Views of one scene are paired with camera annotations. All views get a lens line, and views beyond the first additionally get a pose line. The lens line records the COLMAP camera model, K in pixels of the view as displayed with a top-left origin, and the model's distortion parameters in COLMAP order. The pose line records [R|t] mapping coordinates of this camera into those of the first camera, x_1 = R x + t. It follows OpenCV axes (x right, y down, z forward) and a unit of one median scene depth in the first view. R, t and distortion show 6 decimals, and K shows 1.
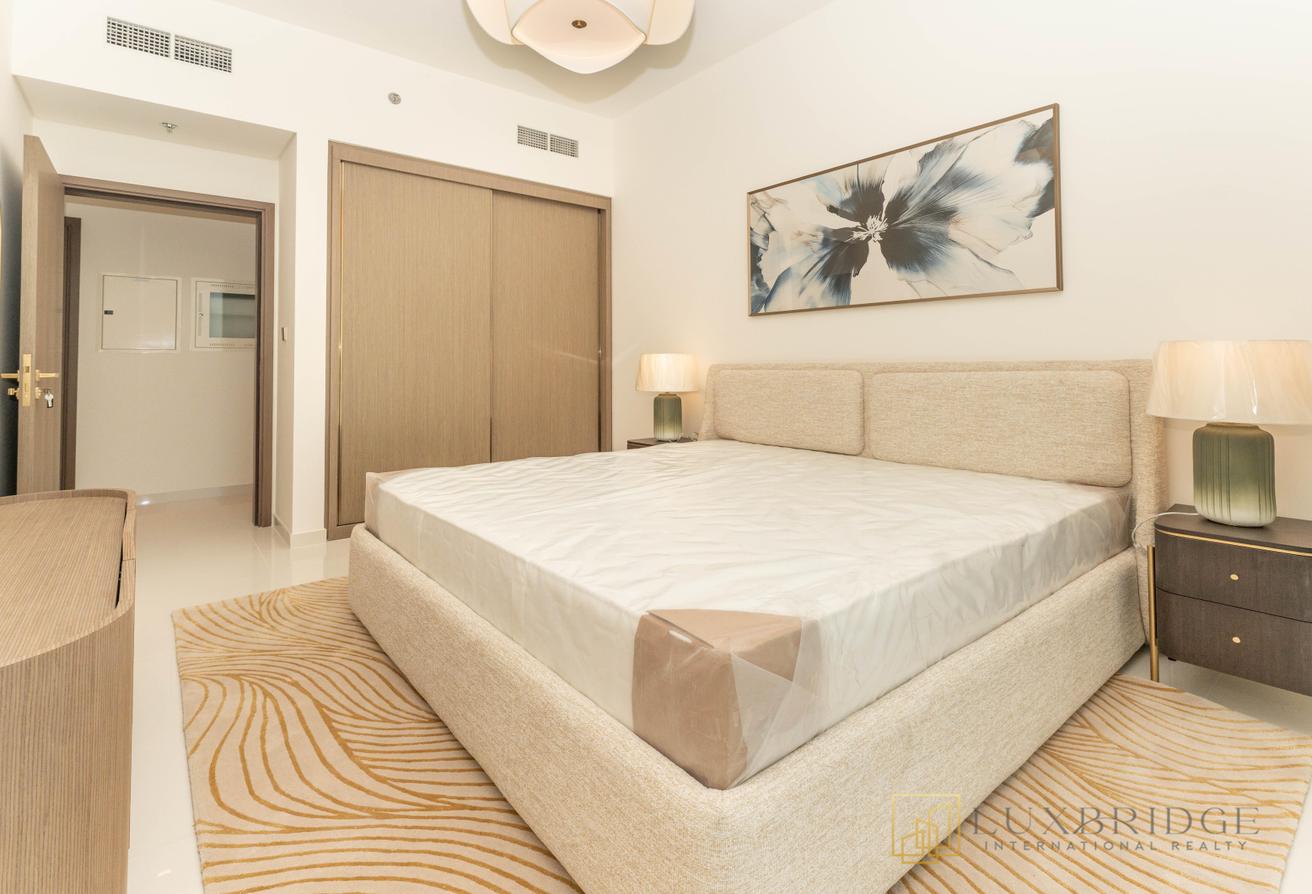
lens RADIAL K [[653.1, 0, 656.9], [0, 653.1, 368.5], [0, 0, 1]] dist [0.013124, 0.000096]
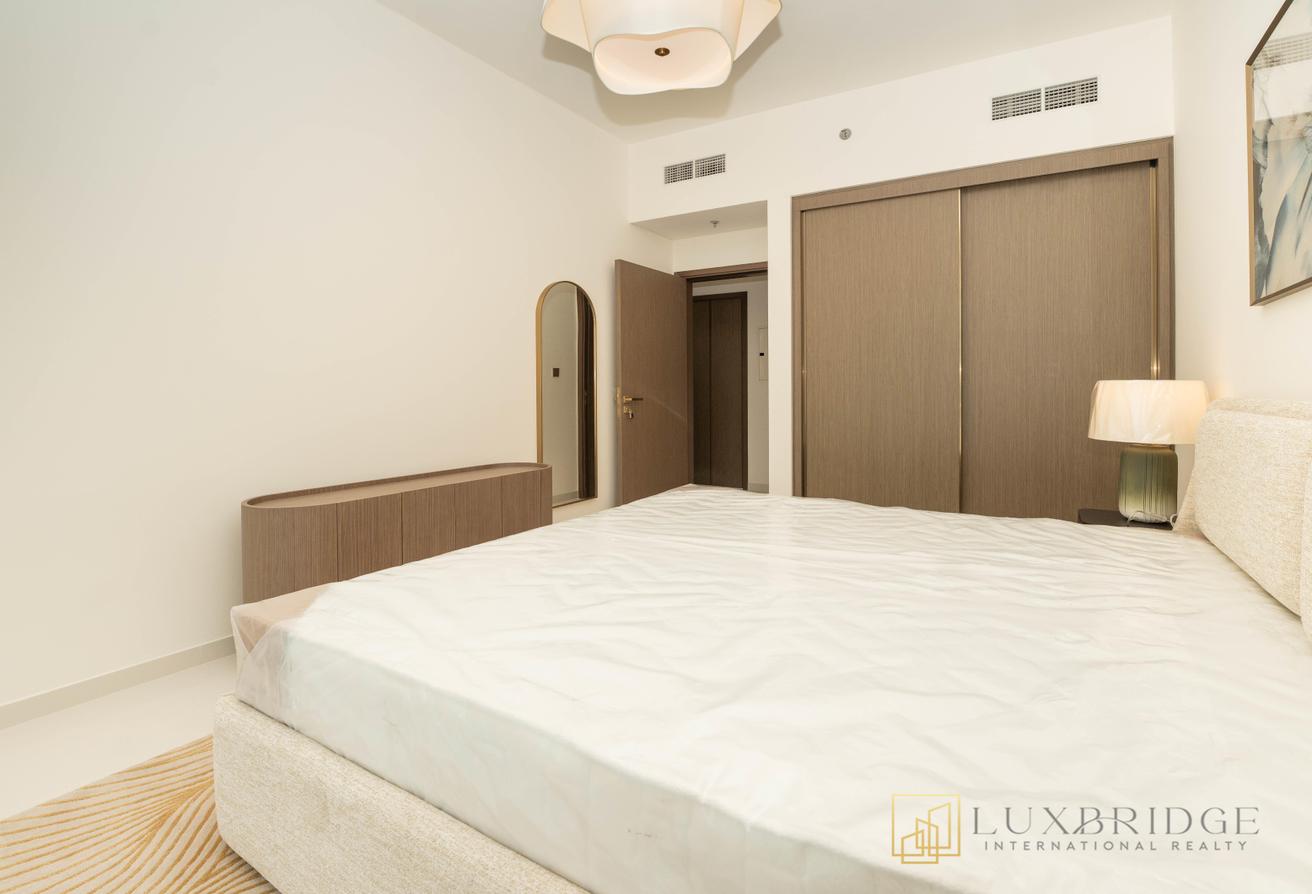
lens RADIAL K [[623.6, 0, 656.7], [0, 623.6, 419.9], [0, 0, 1]] dist [-0.005750, -0.000566]
pose [[0.308101, 0.054454, -0.949794, 0.463947], [-0.013583, 0.998511, 0.052841, -0.010727], [0.951257, -0.003379, 0.308382, 0.414529]]
